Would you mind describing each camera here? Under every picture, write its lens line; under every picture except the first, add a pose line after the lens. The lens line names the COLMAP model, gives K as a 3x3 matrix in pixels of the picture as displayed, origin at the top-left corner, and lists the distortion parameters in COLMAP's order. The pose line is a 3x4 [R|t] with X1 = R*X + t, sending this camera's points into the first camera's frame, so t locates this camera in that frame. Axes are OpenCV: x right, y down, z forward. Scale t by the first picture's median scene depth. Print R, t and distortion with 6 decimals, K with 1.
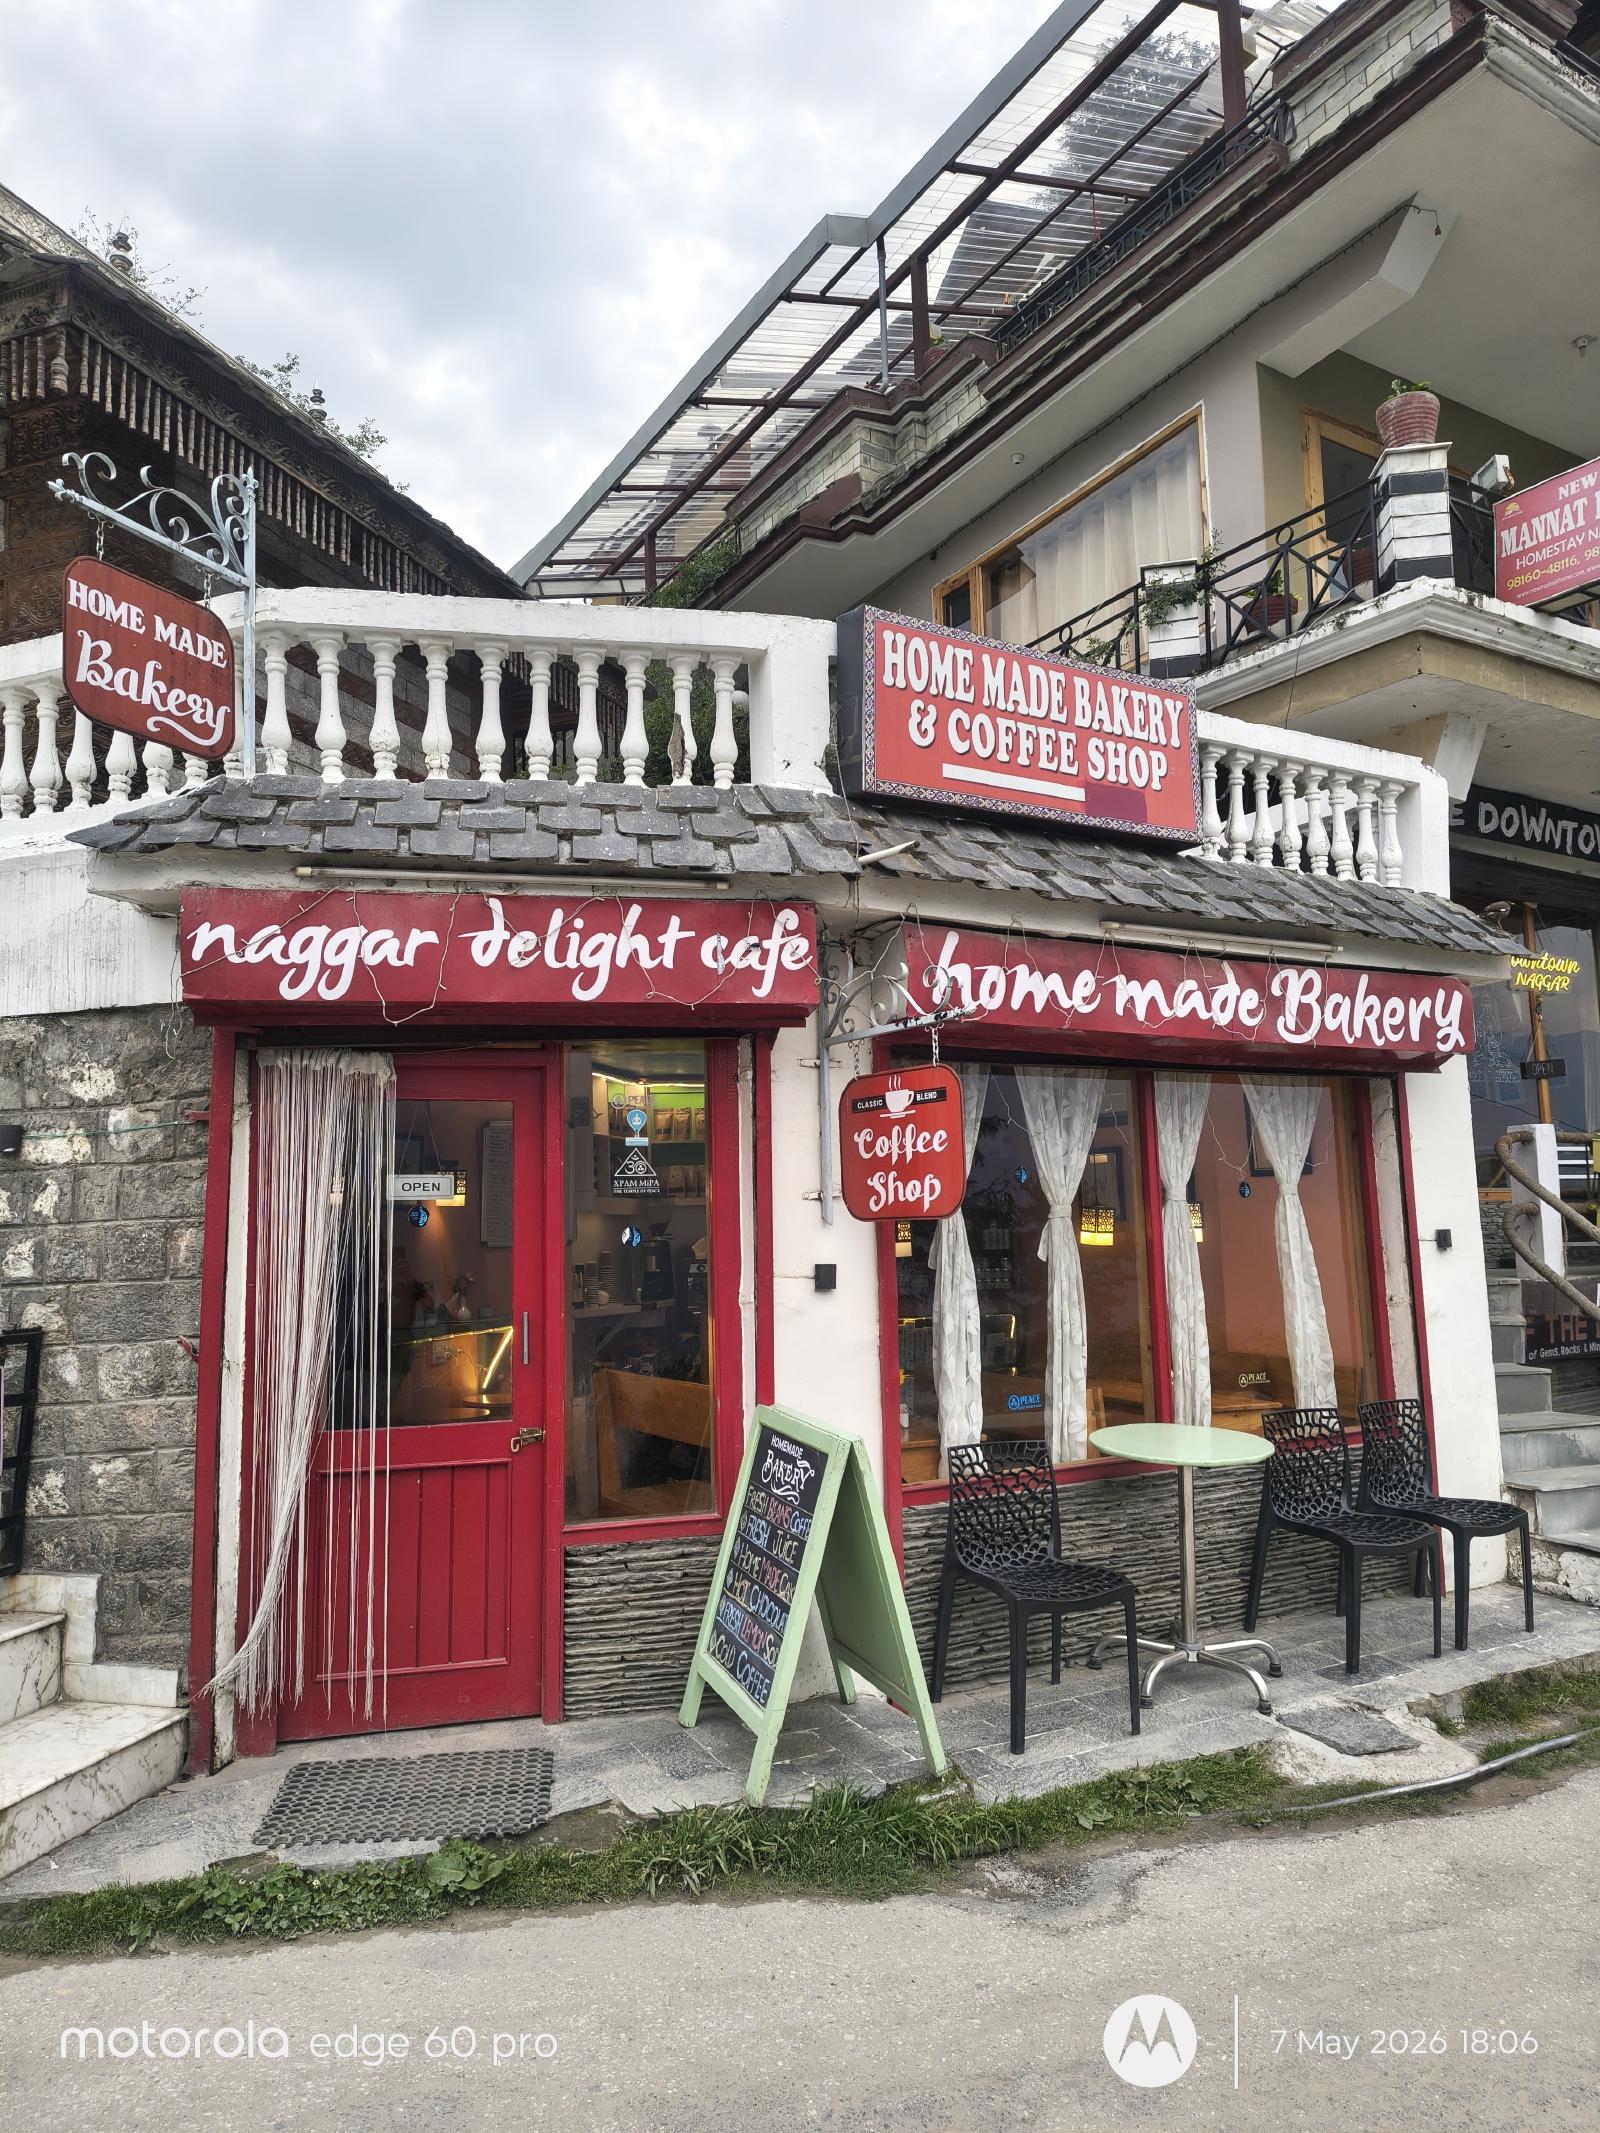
lens RADIAL K [[1586.9, 0, 797.0], [0, 1586.9, 1067.5], [0, 0, 1]] dist [0.020723, -0.002112]
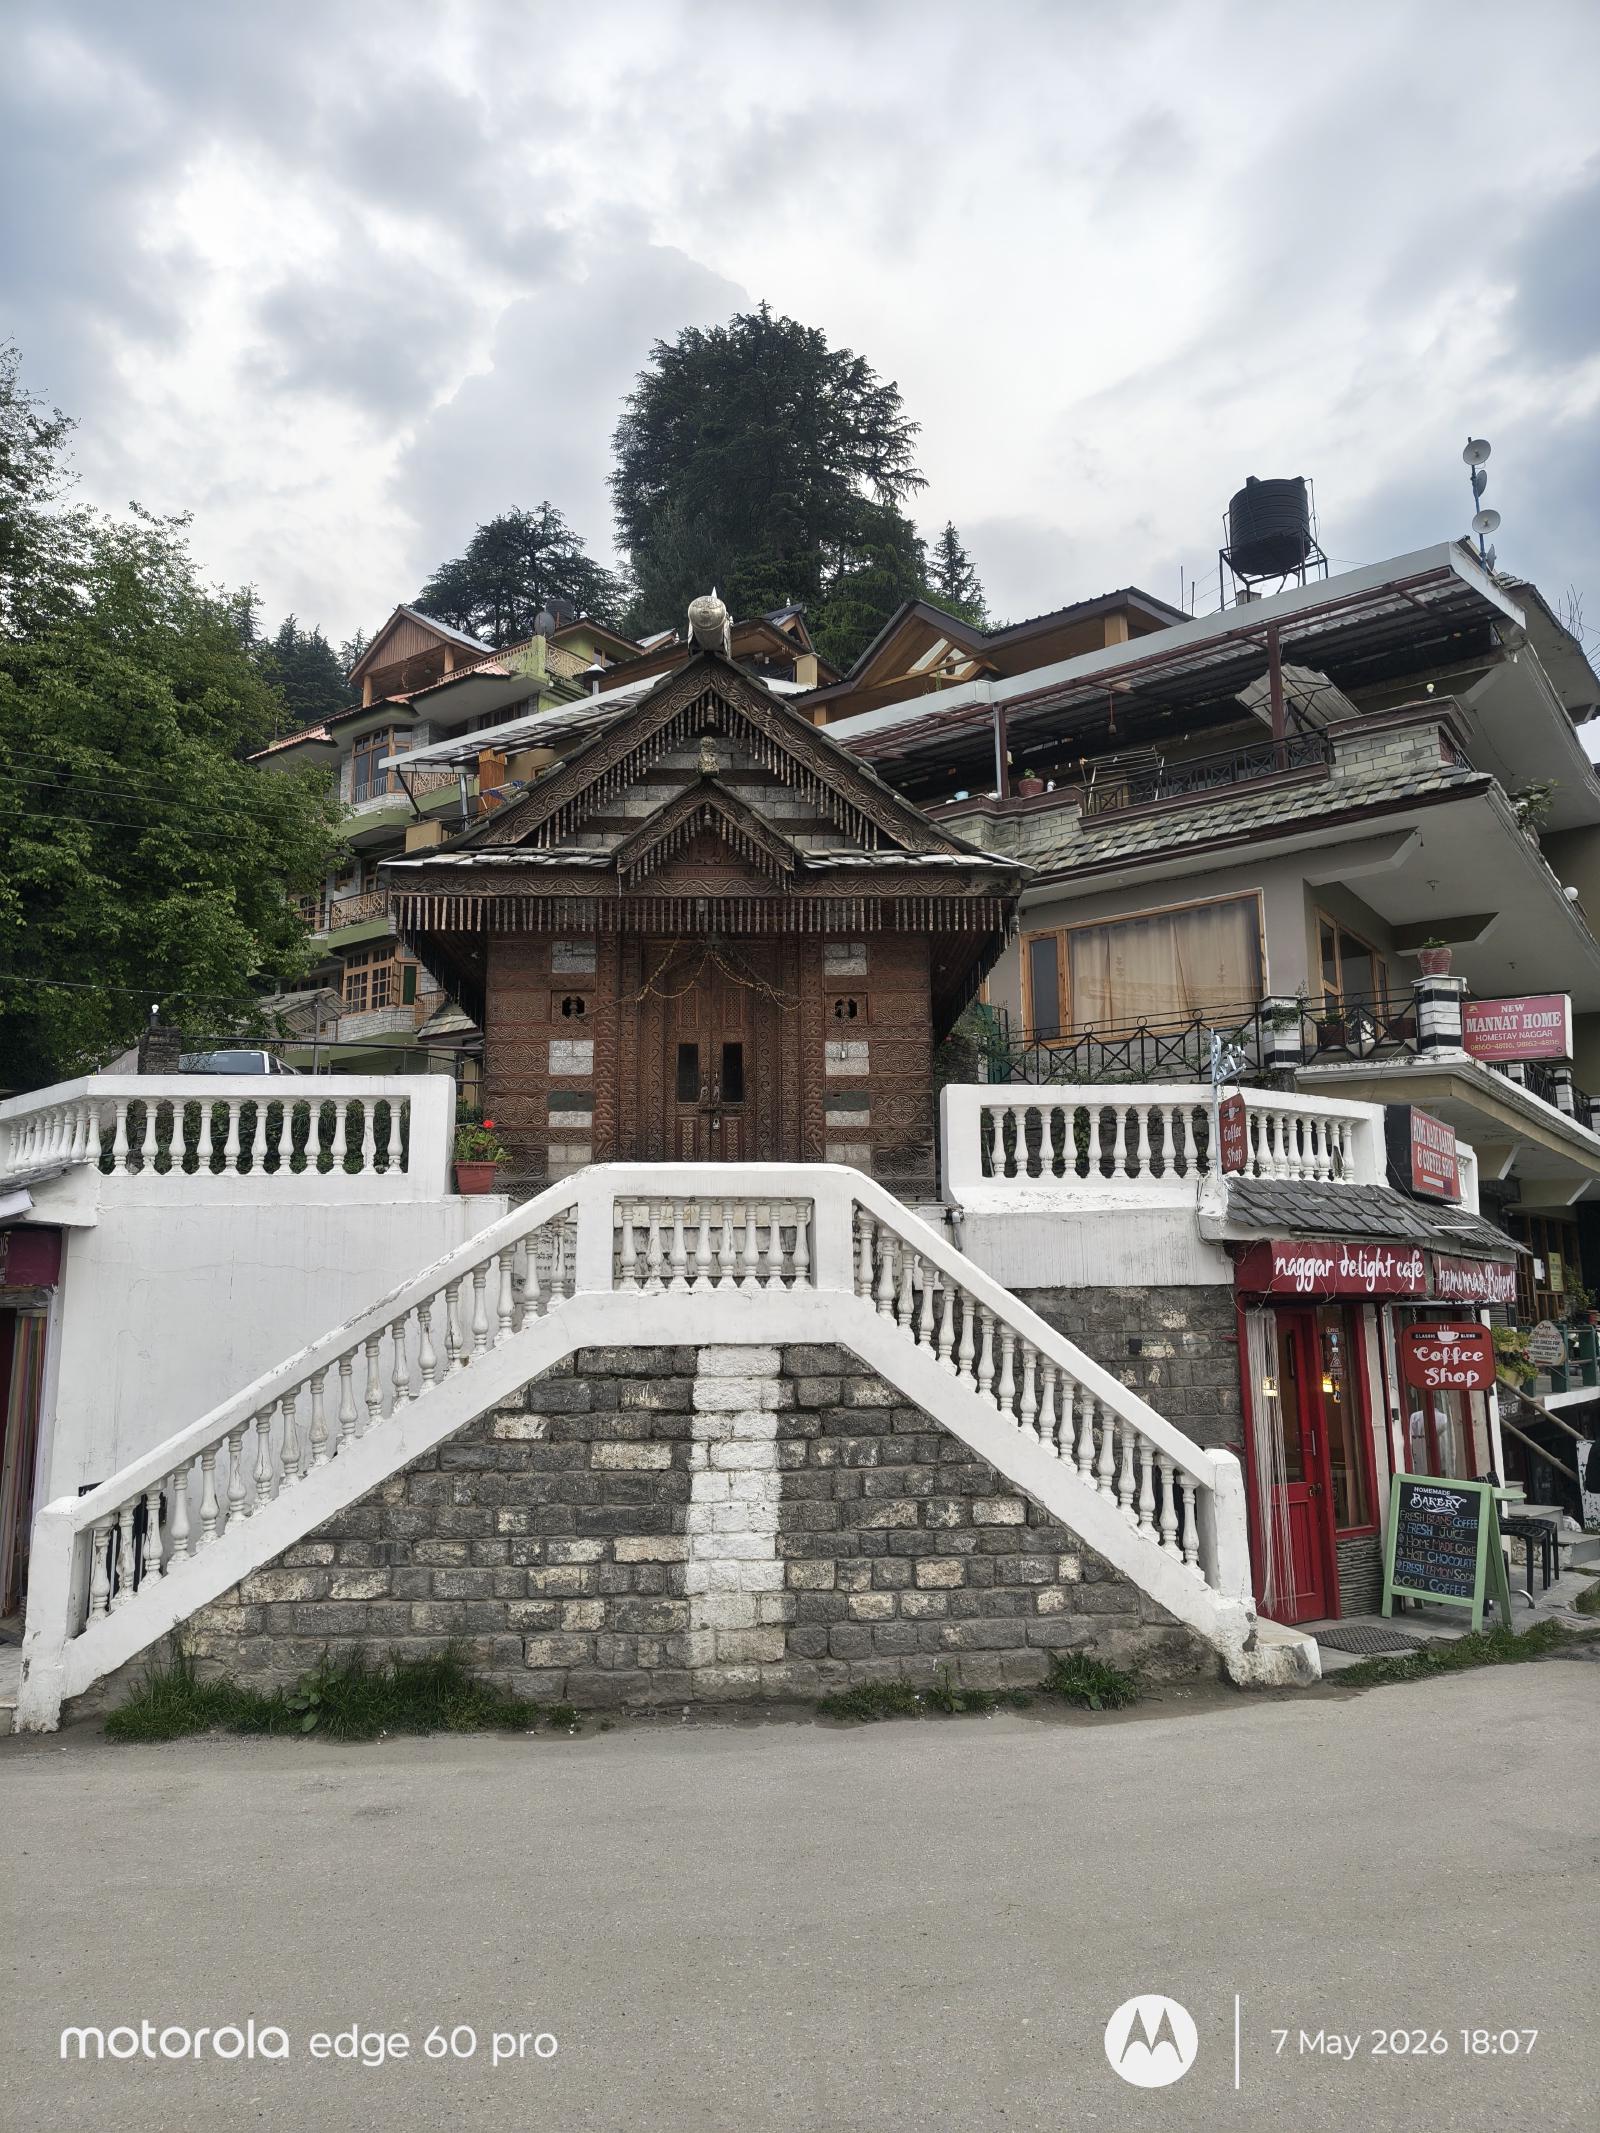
lens RADIAL K [[1586.9, 0, 799.7], [0, 1586.9, 1065.8], [0, 0, 1]] dist [0.020723, -0.002112]
pose [[0.918352, 0.089922, 0.385413, -1.742257], [-0.066356, 0.995045, -0.074047, -0.137213], [-0.390161, 0.042426, 0.919769, -0.766994]]
